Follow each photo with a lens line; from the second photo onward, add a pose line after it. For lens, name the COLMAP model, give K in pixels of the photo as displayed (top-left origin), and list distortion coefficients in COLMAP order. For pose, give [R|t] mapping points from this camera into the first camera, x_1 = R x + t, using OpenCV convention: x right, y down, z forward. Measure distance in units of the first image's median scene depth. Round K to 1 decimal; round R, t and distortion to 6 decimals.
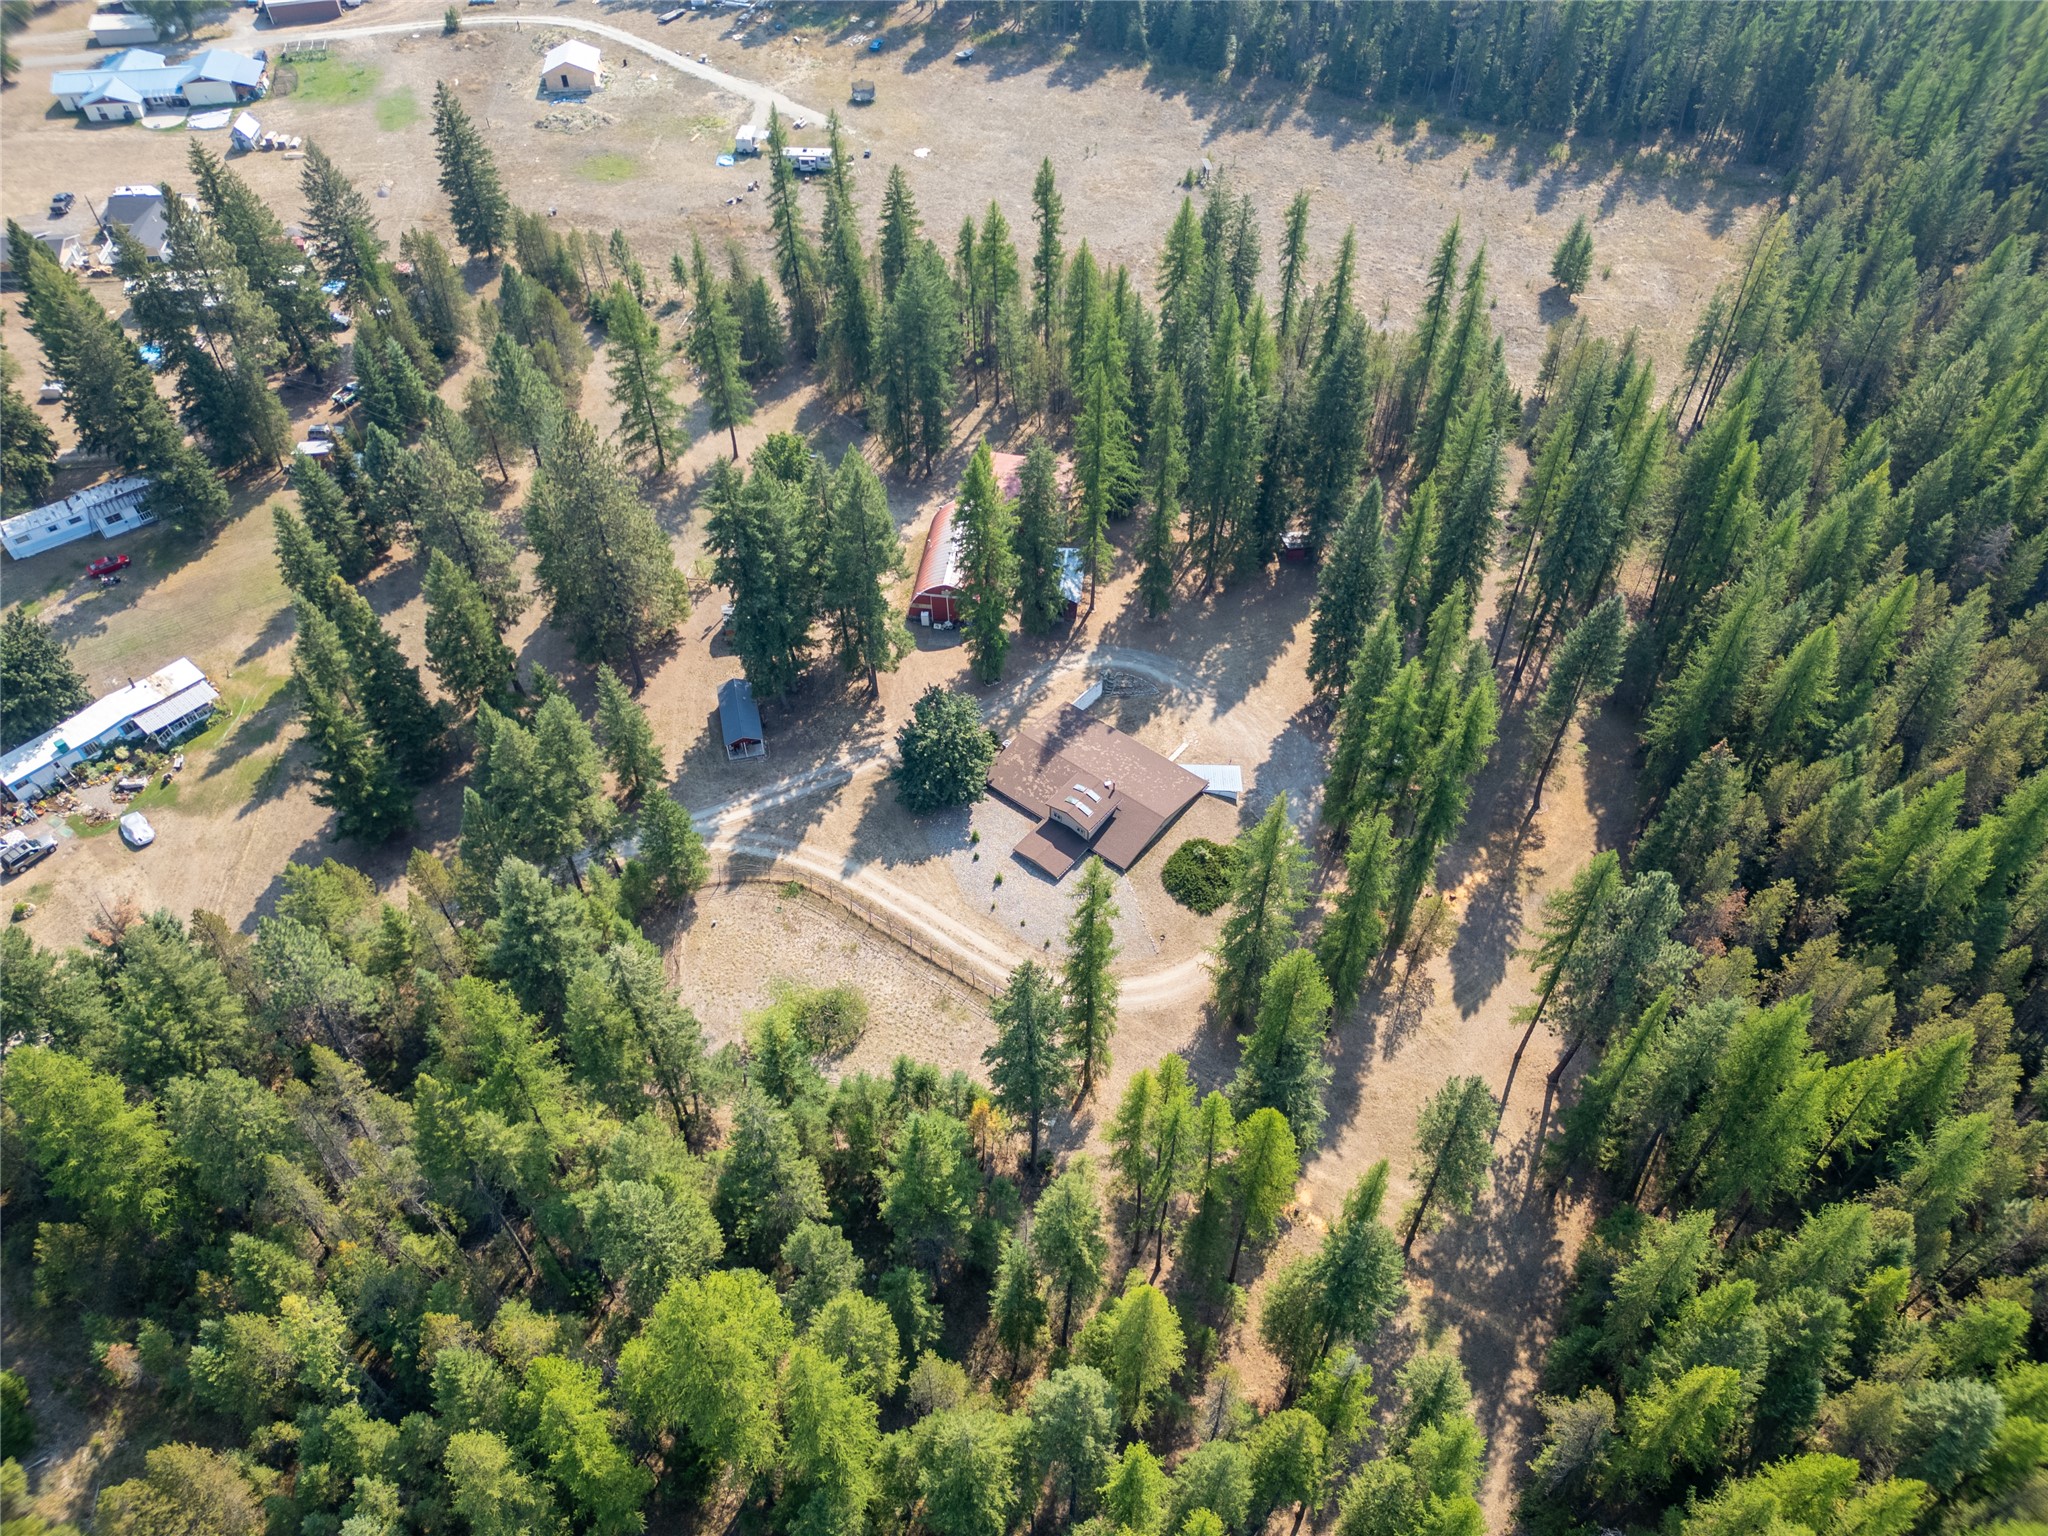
lens RADIAL K [[1427.1, 0, 1024.1], [0, 1427.1, 764.7], [0, 0, 1]] dist [0.022986, -0.020029]
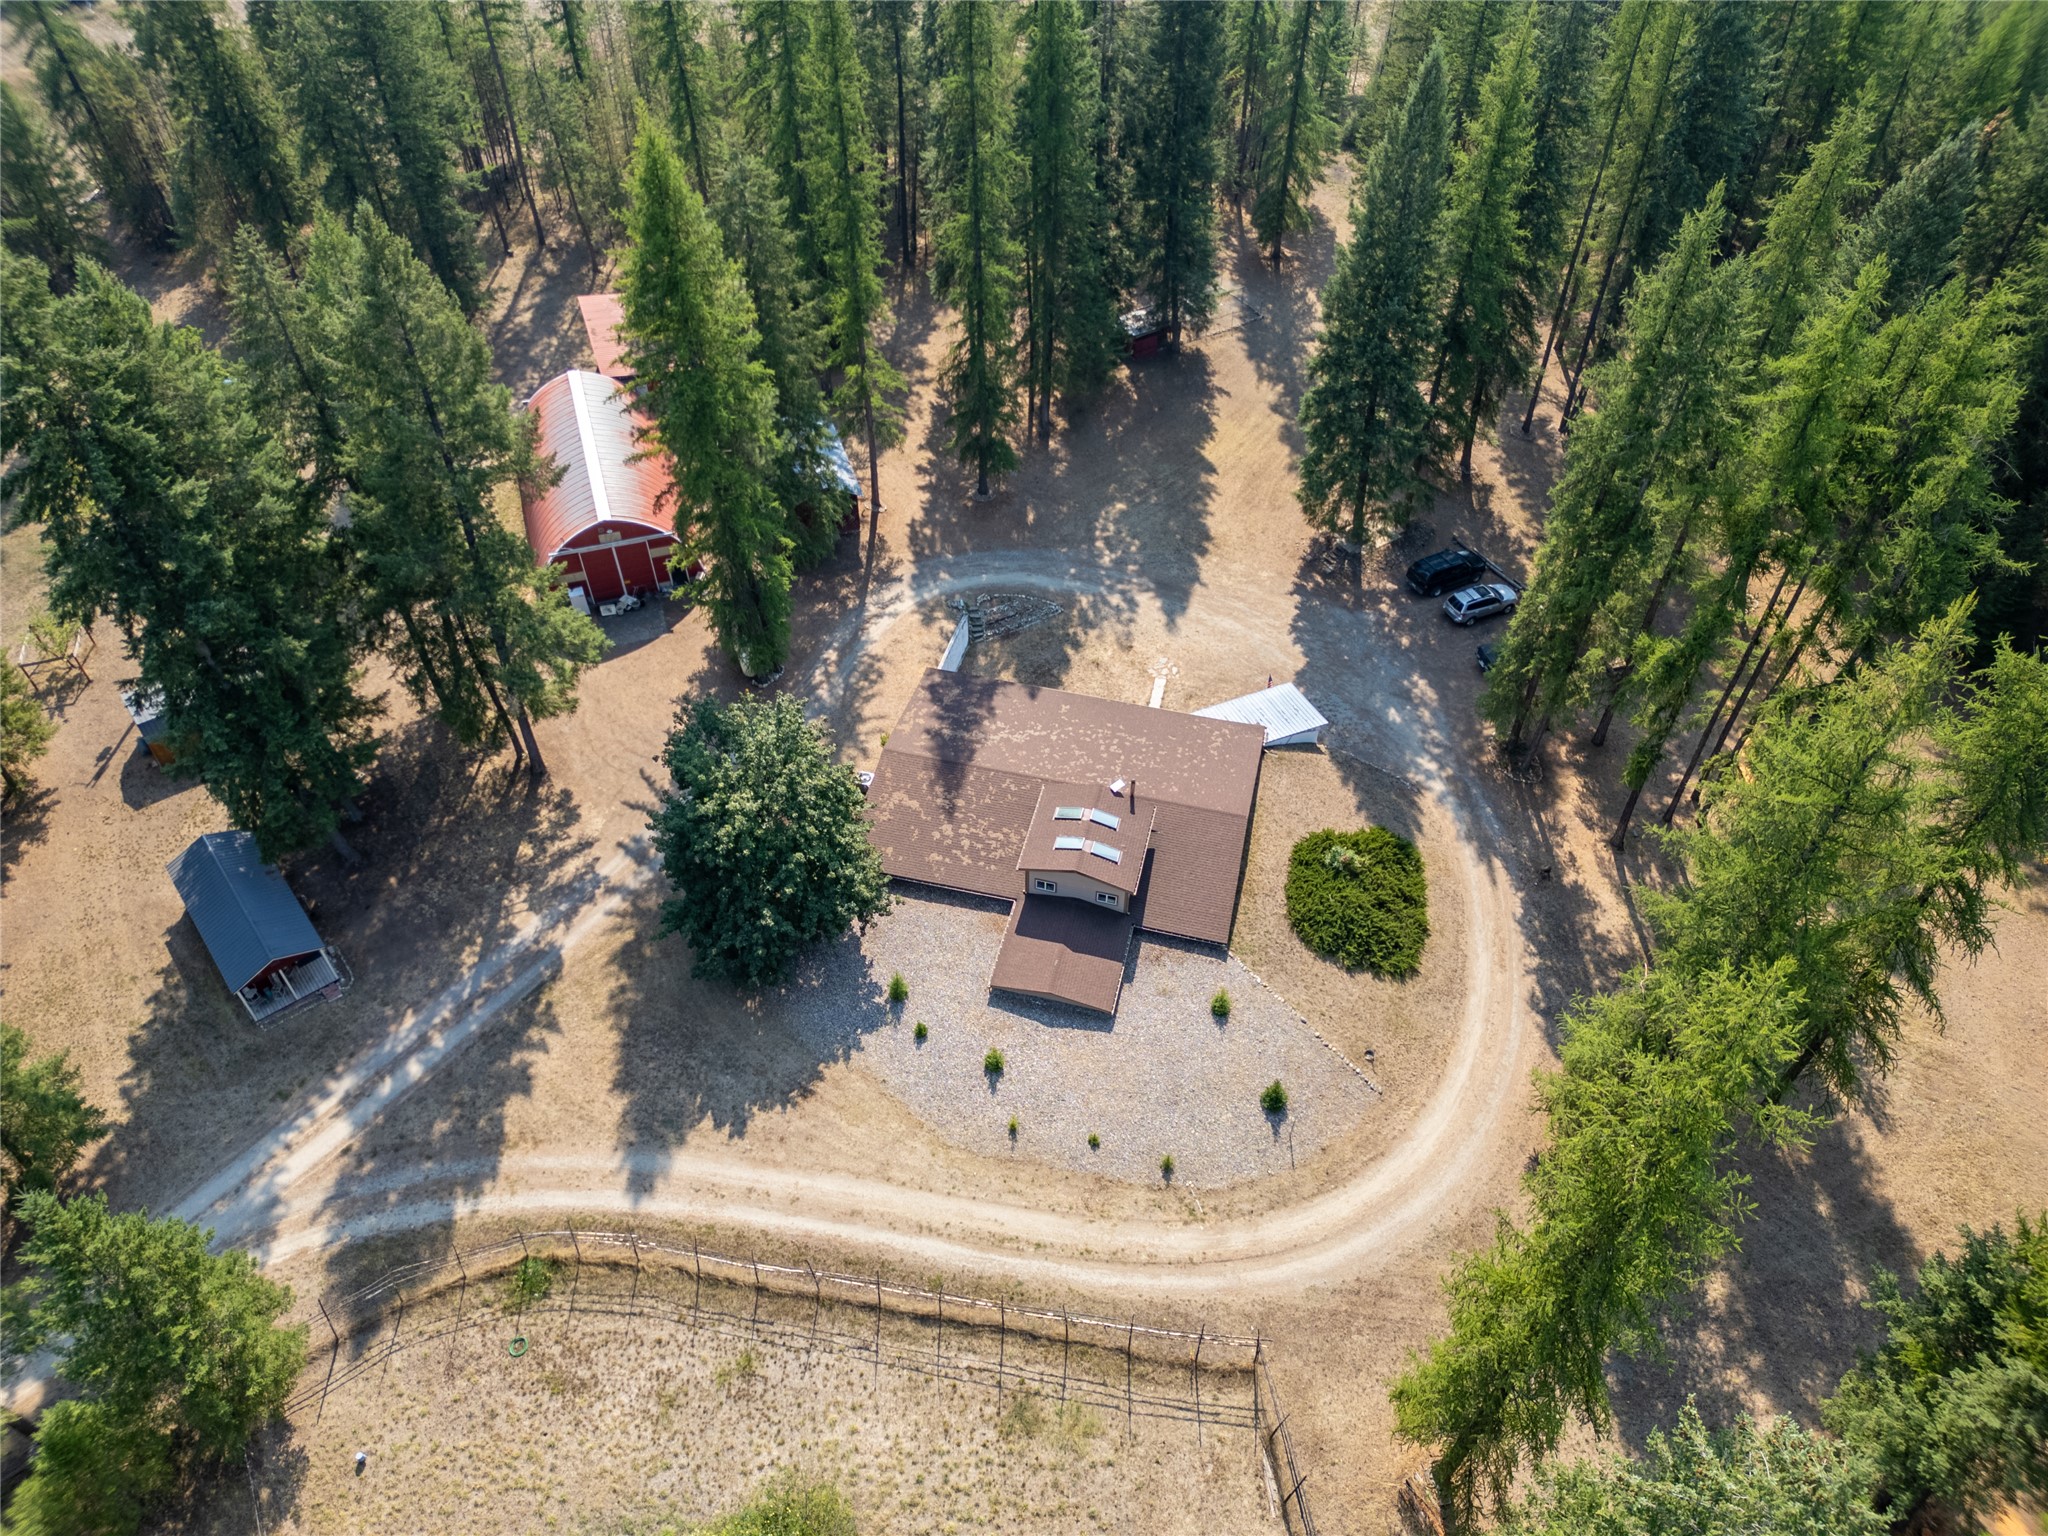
lens RADIAL K [[1427.1, 0, 1026.6], [0, 1427.1, 738.7], [0, 0, 1]] dist [0.022986, -0.020029]
pose [[0.900933, -0.302164, 0.311475, -0.087736], [0.312248, 0.949825, 0.018261, -0.015444], [-0.301365, 0.080805, 0.950079, 0.428221]]
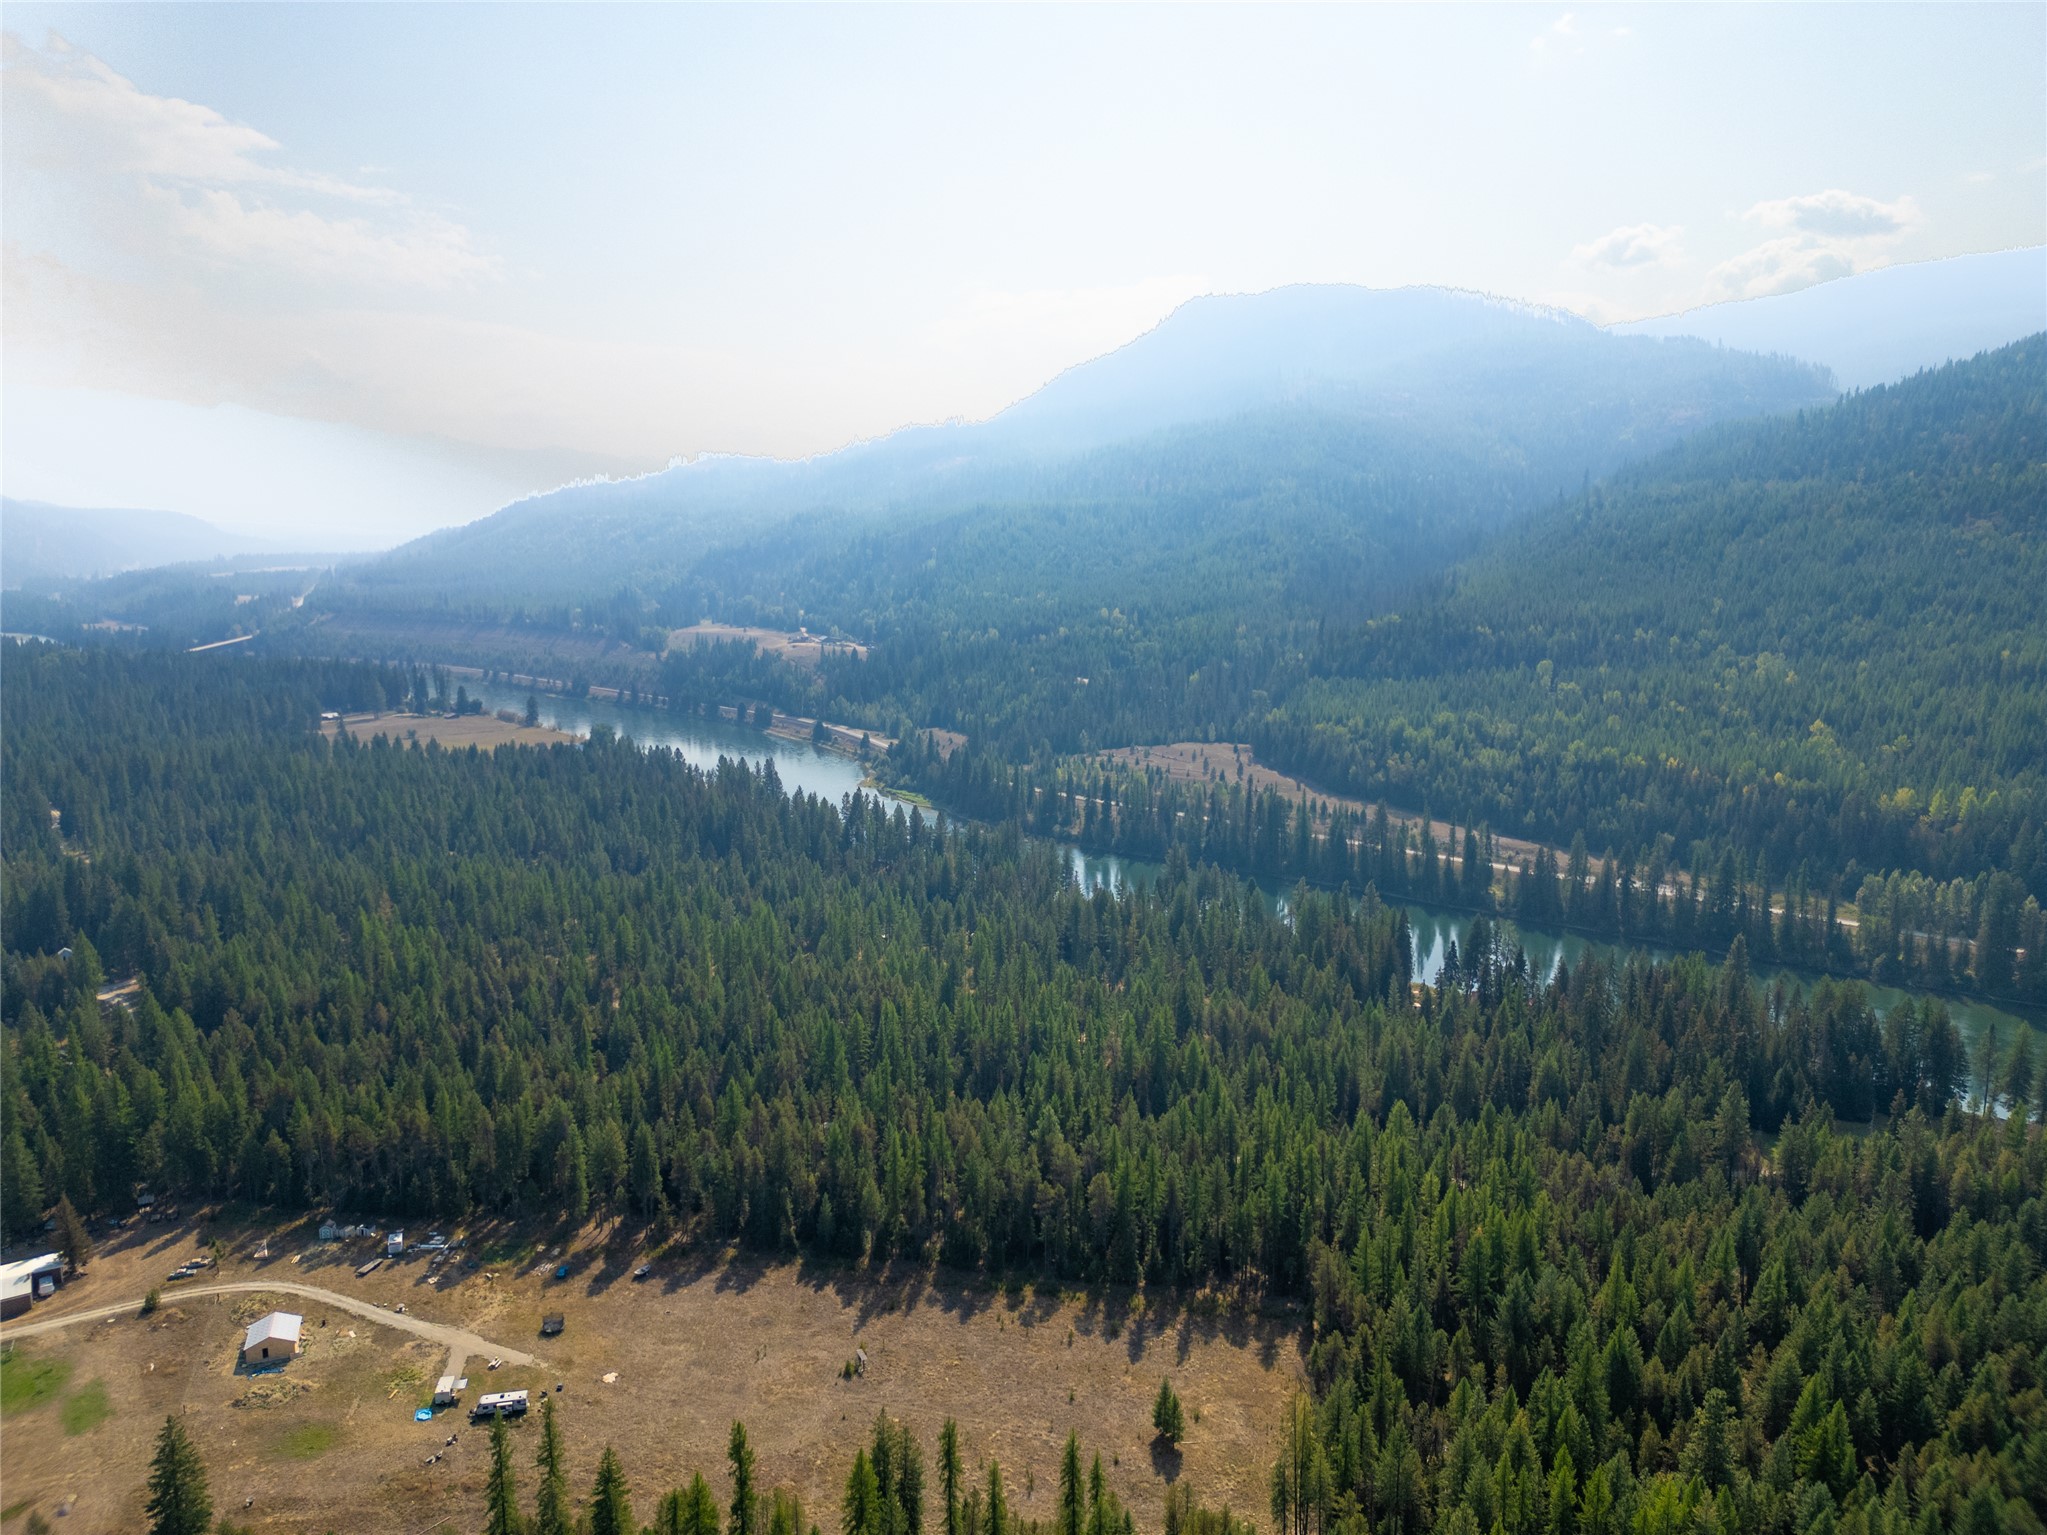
lens RADIAL K [[1426.5, 0, 1035.5], [0, 1426.5, 761.4], [0, 0, 1]] dist [0.022986, -0.020029]
pose [[0.961457, -0.030182, 0.273293, -0.056628], [0.192301, 0.784232, -0.589915, -0.099461], [-0.196521, 0.619733, 0.759810, -0.311228]]
